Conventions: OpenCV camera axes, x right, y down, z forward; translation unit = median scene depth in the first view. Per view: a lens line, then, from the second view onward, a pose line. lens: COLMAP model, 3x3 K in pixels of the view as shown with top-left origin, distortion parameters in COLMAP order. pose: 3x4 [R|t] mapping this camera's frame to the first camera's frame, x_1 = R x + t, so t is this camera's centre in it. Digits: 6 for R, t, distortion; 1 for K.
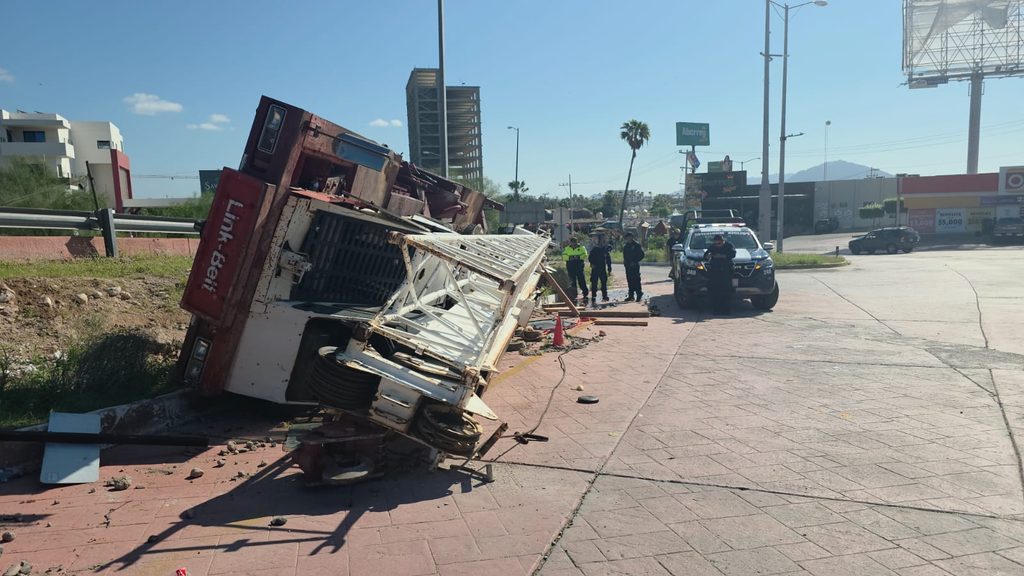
lens RADIAL K [[695.9, 0, 512.0], [0, 695.9, 288.0], [0, 0, 1]] dist [0.046861, -0.037101]
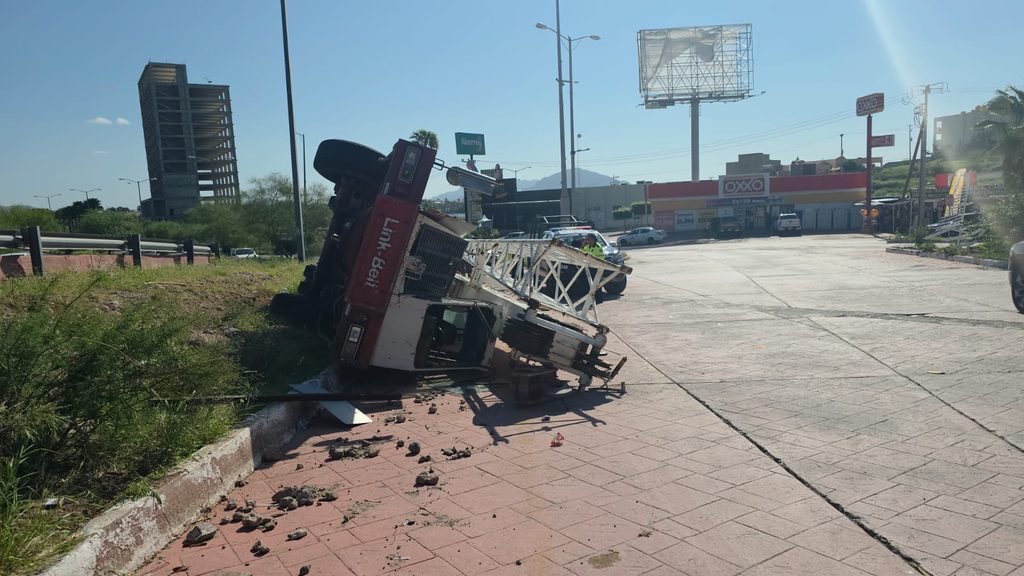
lens RADIAL K [[695.5, 0, 512.0], [0, 695.5, 288.0], [0, 0, 1]] dist [0.100079, -0.142792]
pose [[0.941696, -0.053726, 0.332148, -0.354692], [0.056295, 0.998412, 0.001890, 0.010408], [-0.331722, 0.016919, 0.943225, -0.186159]]
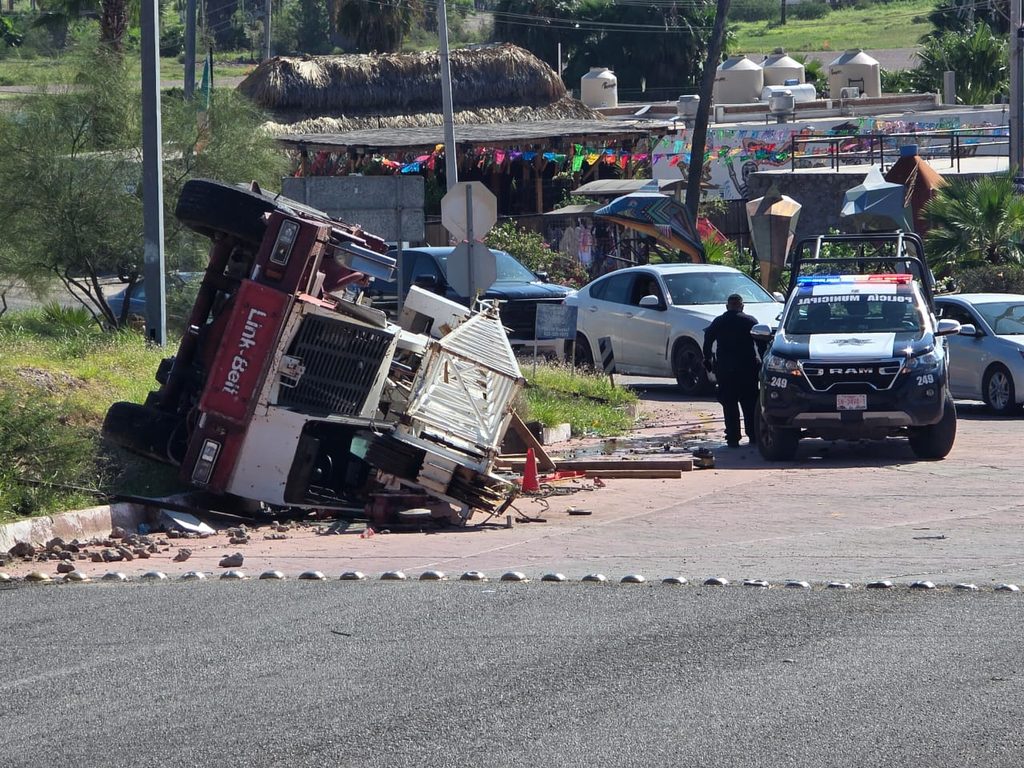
lens RADIAL K [[5814.6, 0, 512.0], [0, 5814.6, 384.0], [0, 0, 1]] dist [0.346674, 0.241928]
pose [[0.994163, -0.009278, 0.107491, -0.551616], [0.012962, 0.999350, -0.033630, 0.169814], [-0.107109, 0.034827, 0.993637, -4.546234]]
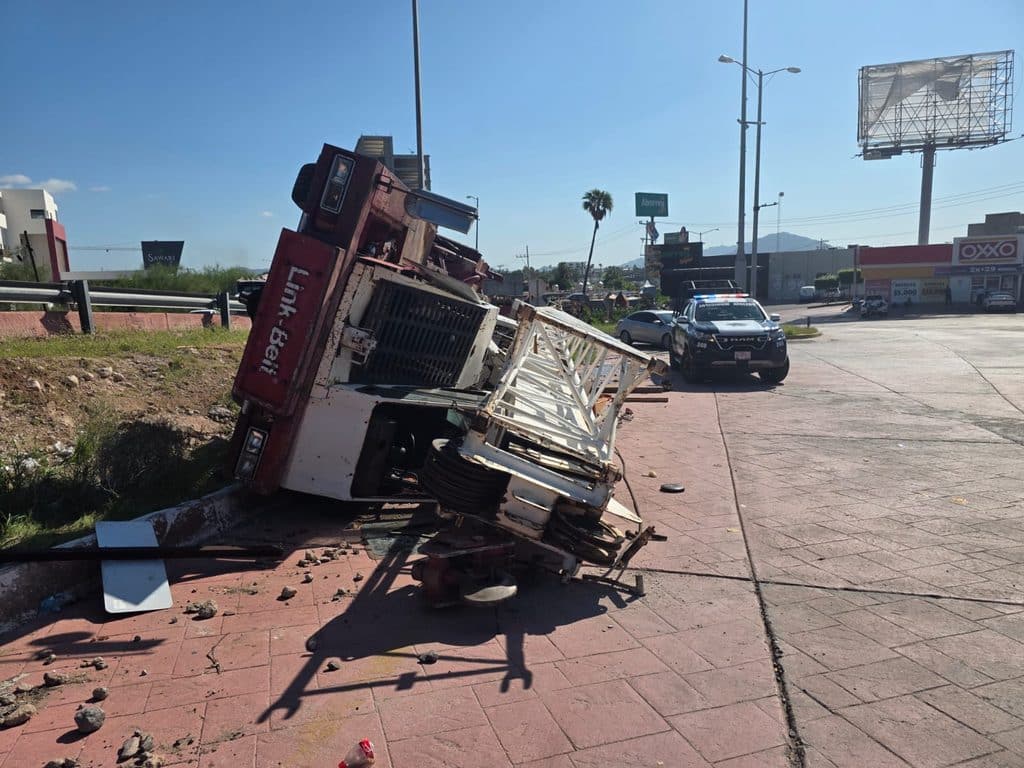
lens RADIAL K [[697.5, 0, 501.3], [0, 697.5, 385.7], [0, 0, 1]] dist [0.042384, -0.033030]
pose [[0.998272, -0.011820, 0.057556, -0.112663], [0.009778, 0.999317, 0.035640, -0.005219], [-0.057938, -0.035015, 0.997706, 0.072898]]
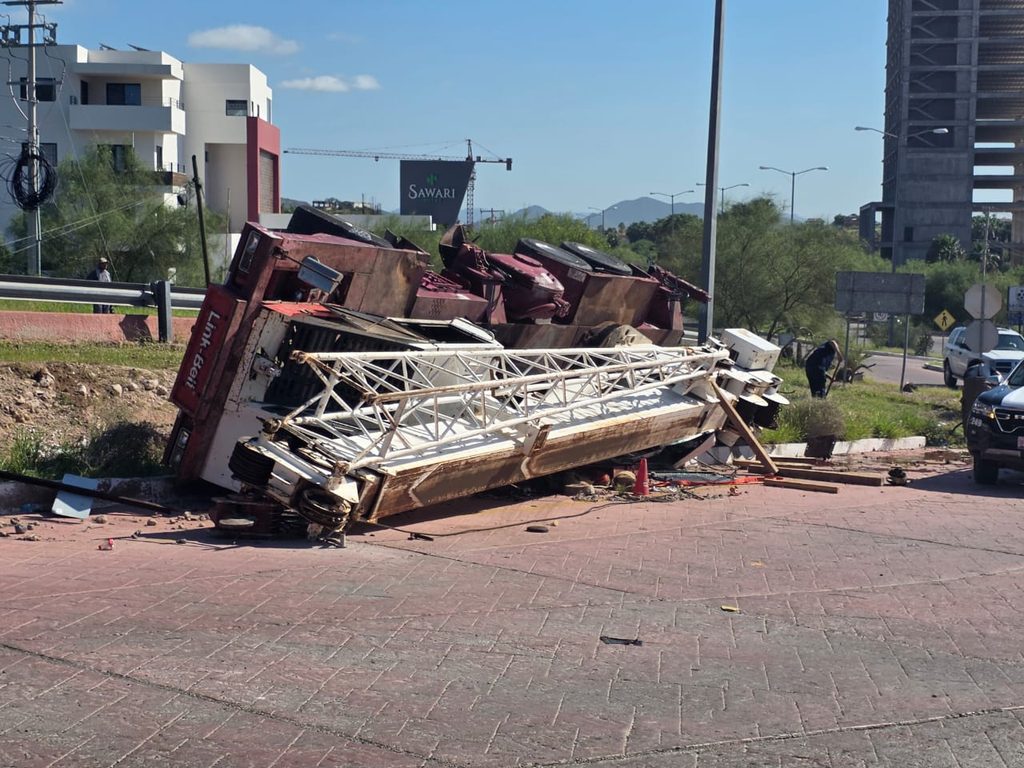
lens RADIAL K [[1727.1, 0, 518.3], [0, 1727.1, 360.0], [0, 0, 1]] dist [0.231708, -0.959402]
pose [[0.931658, 0.066249, -0.357247, 0.634373], [-0.080886, 0.996380, -0.026171, -0.005881], [0.354219, 0.053279, 0.933643, -0.865219]]
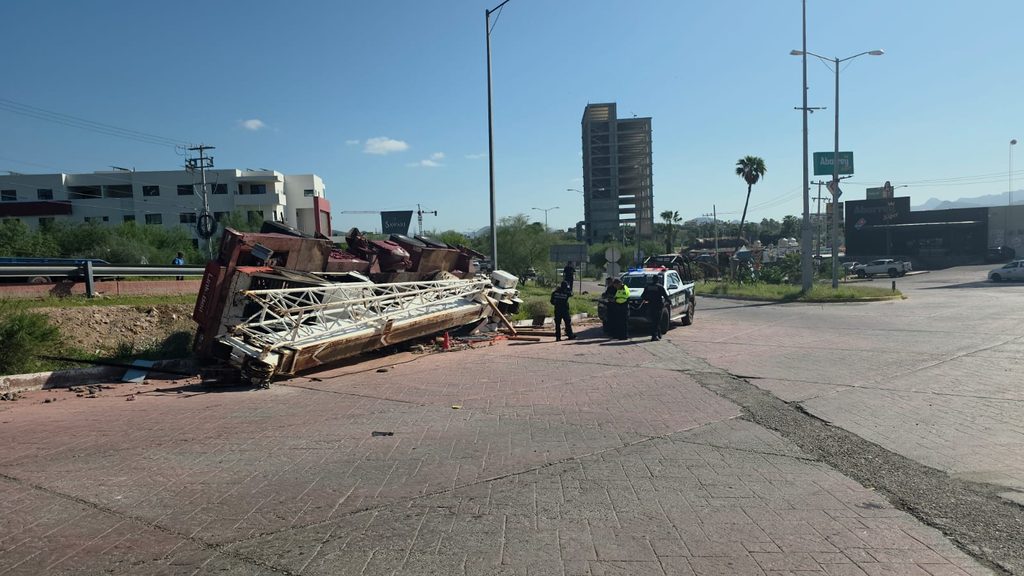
lens RADIAL K [[695.5, 0, 512.0], [0, 695.5, 288.0], [0, 0, 1]] dist [0.100079, -0.142792]
pose [[0.962822, 0.007438, -0.270036, 0.681103], [-0.017584, 0.999226, -0.035174, -0.006893], [0.269565, 0.038615, 0.962208, -0.556833]]
